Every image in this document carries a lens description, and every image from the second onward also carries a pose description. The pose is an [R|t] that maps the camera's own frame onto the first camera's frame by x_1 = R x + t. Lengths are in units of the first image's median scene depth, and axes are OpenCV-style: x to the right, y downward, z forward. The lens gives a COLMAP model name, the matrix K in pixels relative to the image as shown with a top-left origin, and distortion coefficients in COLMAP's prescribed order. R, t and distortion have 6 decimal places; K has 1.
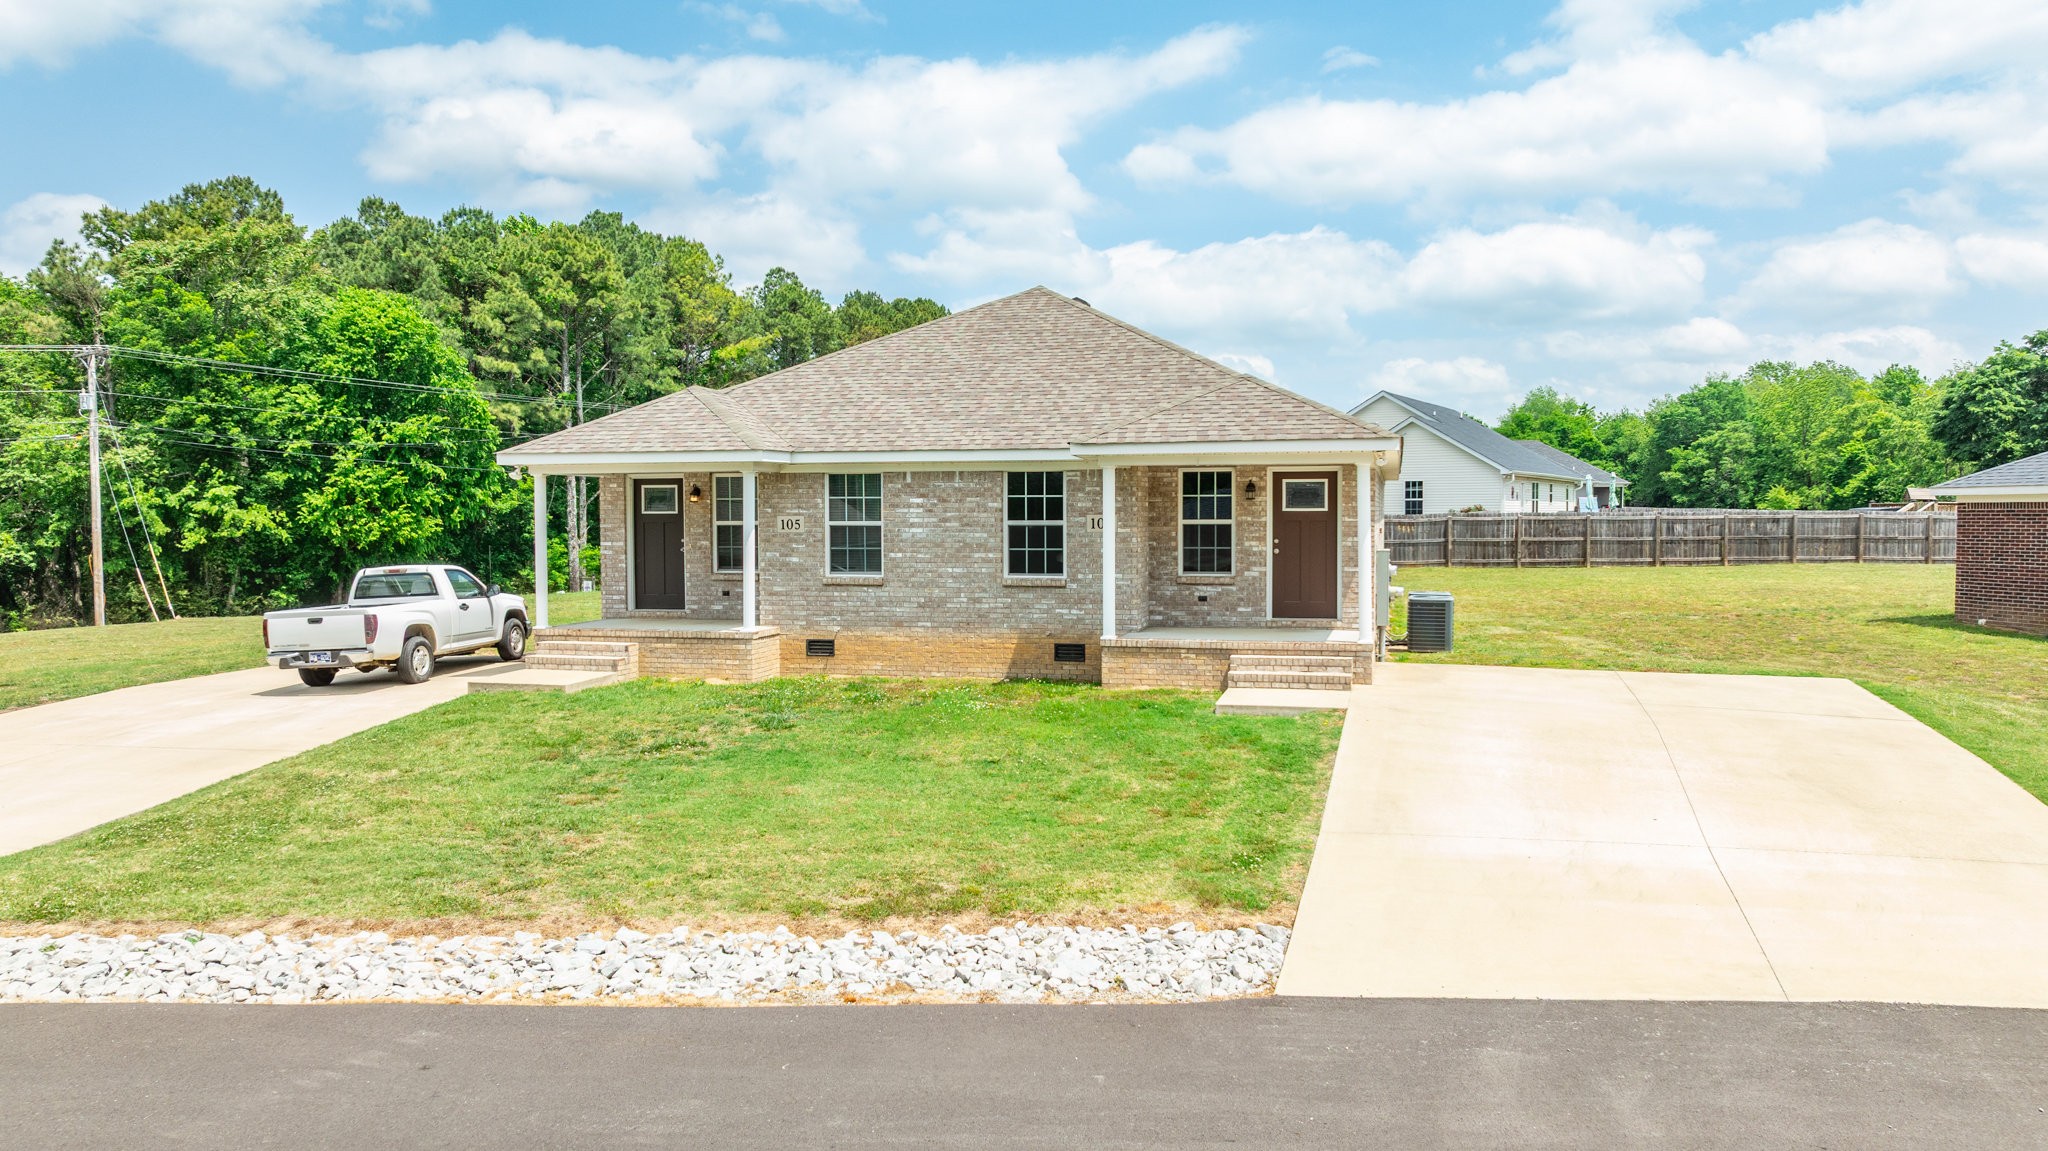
lens RADIAL K [[1450.6, 0, 1024.0], [0, 1450.6, 575.5], [0, 0, 1]] dist [-0.032810, 0.053321]
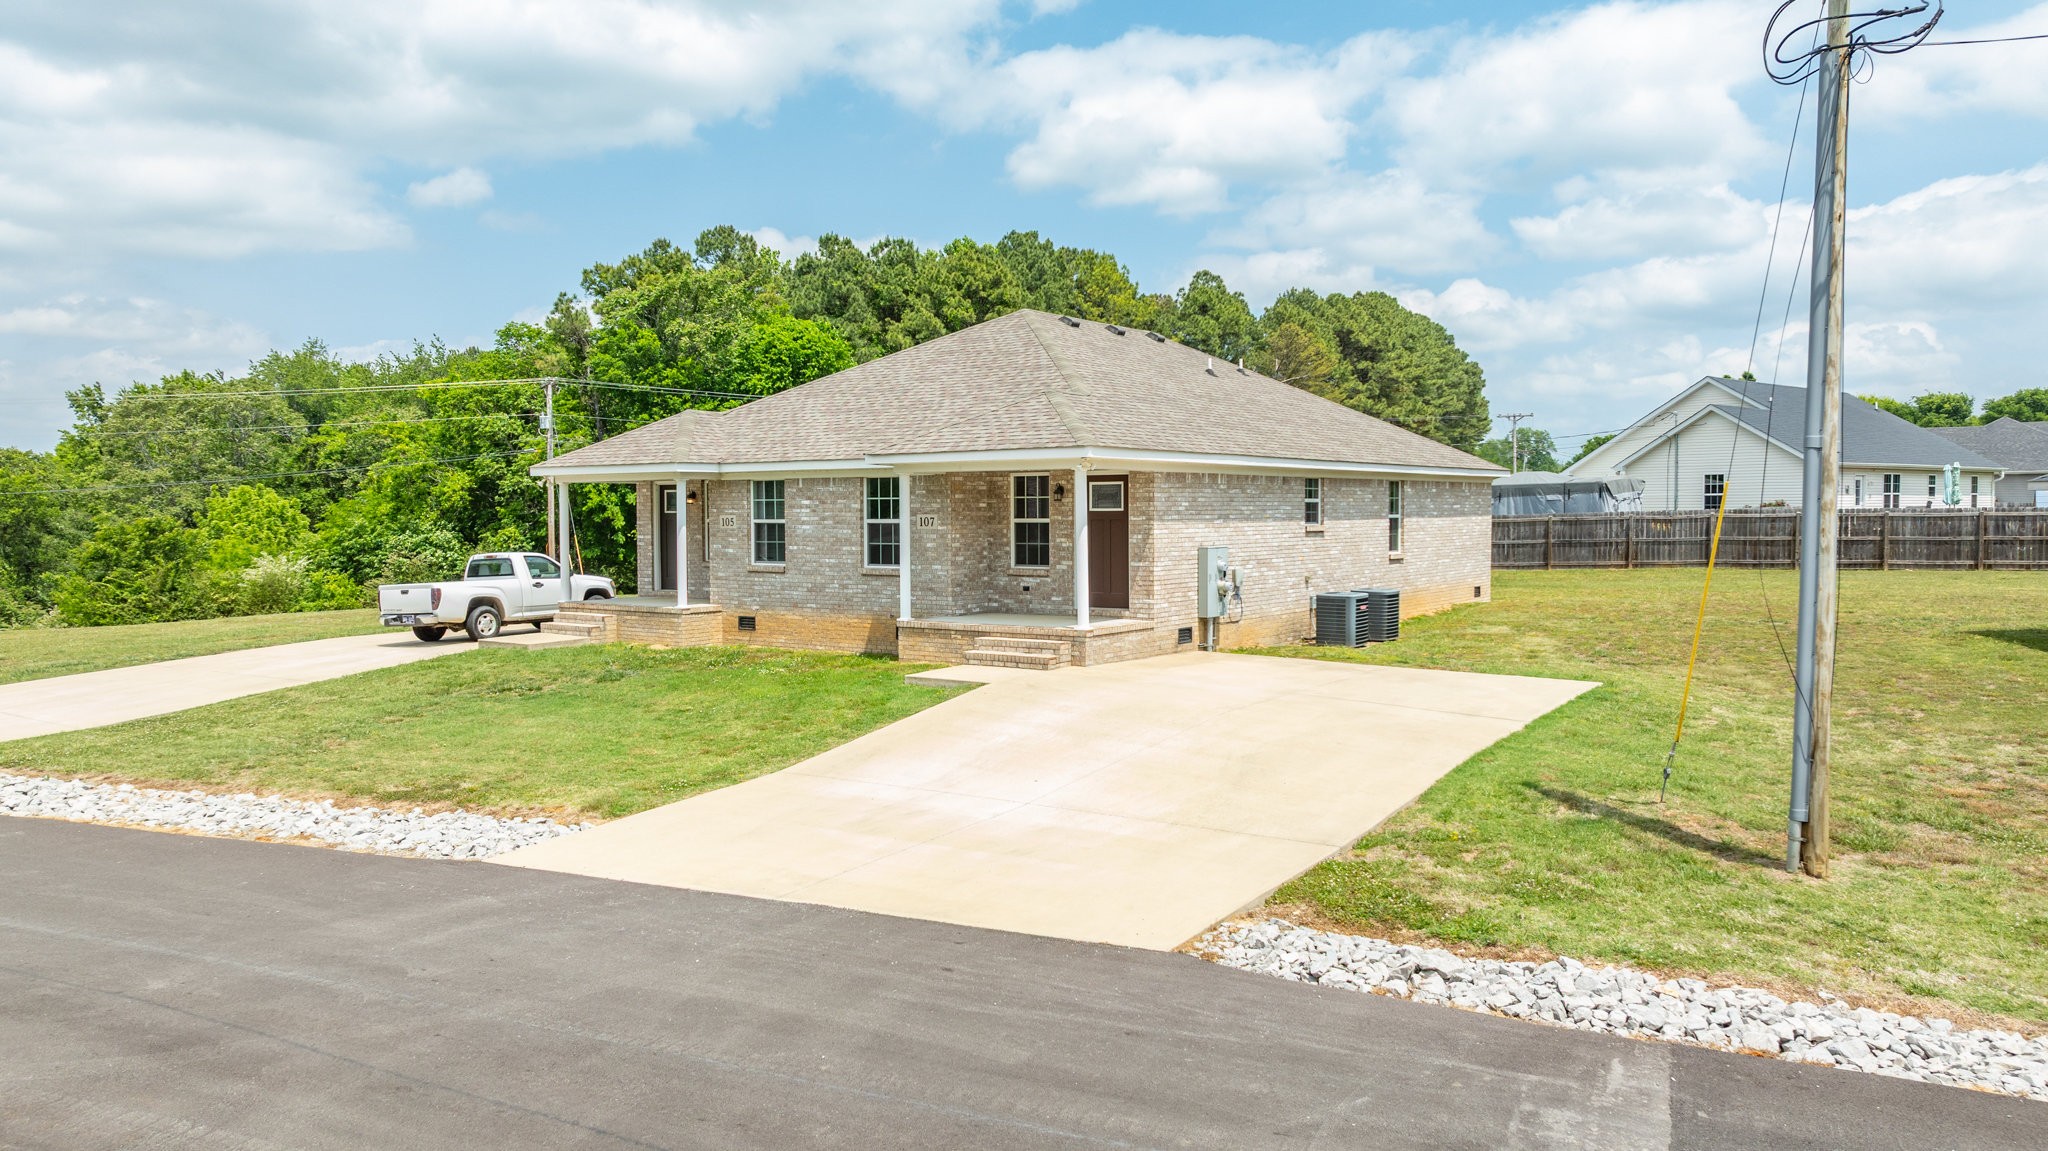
lens RADIAL K [[1450.6, 0, 1024.0], [0, 1450.6, 575.5], [0, 0, 1]] dist [-0.032810, 0.053321]
pose [[0.929095, 0.015339, -0.369524, 0.534082], [-0.014062, 0.999882, 0.006149, -0.001047], [0.369574, -0.000517, 0.929201, -0.047704]]
